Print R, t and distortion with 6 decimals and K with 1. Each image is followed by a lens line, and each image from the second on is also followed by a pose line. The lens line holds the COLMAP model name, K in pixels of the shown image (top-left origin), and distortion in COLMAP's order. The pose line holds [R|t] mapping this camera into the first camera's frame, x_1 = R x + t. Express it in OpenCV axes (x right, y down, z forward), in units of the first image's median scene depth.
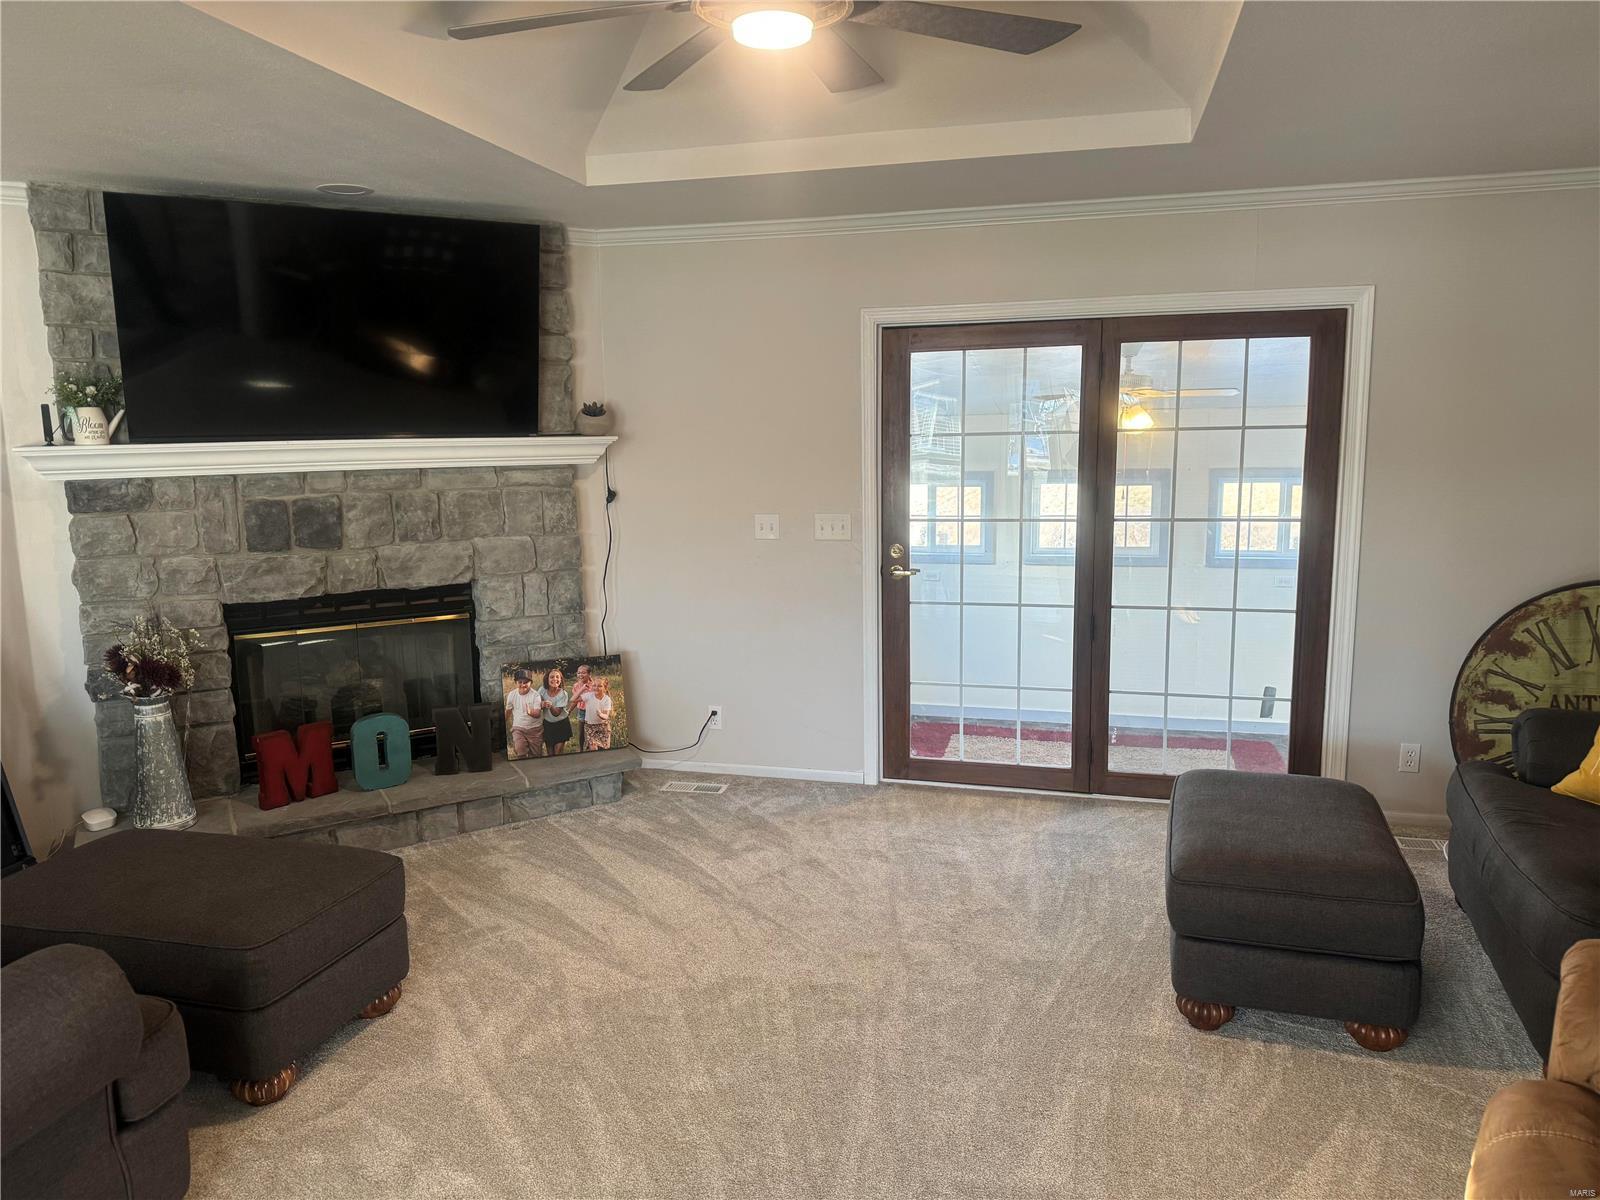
lens RADIAL K [[1115.2, 0, 800.0], [0, 1115.2, 600.0], [0, 0, 1]] dist [0.125048, -0.131884]
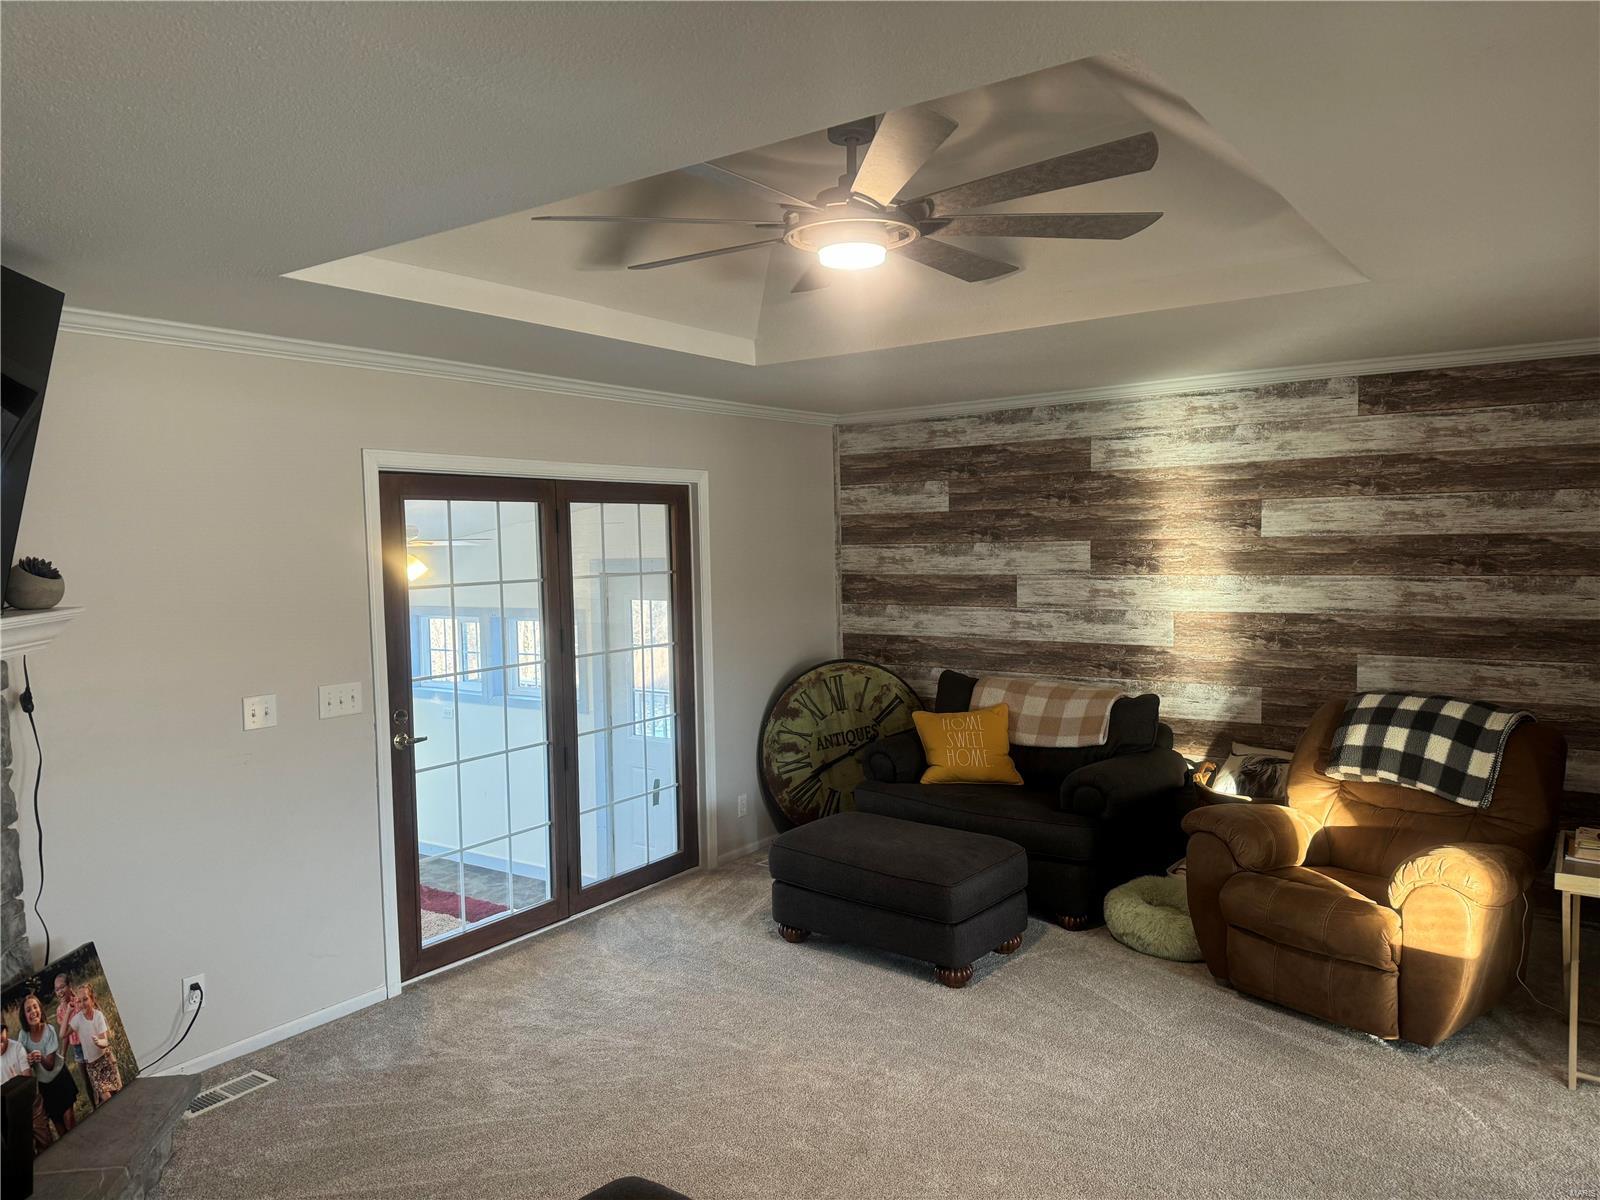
lens RADIAL K [[1115.2, 0, 800.0], [0, 1115.2, 600.0], [0, 0, 1]] dist [0.125048, -0.131884]
pose [[0.367230, -0.050495, 0.928759, -0.662326], [0.158986, 0.987238, -0.009188, -0.081045], [-0.916442, 0.151034, 0.370571, 0.377939]]
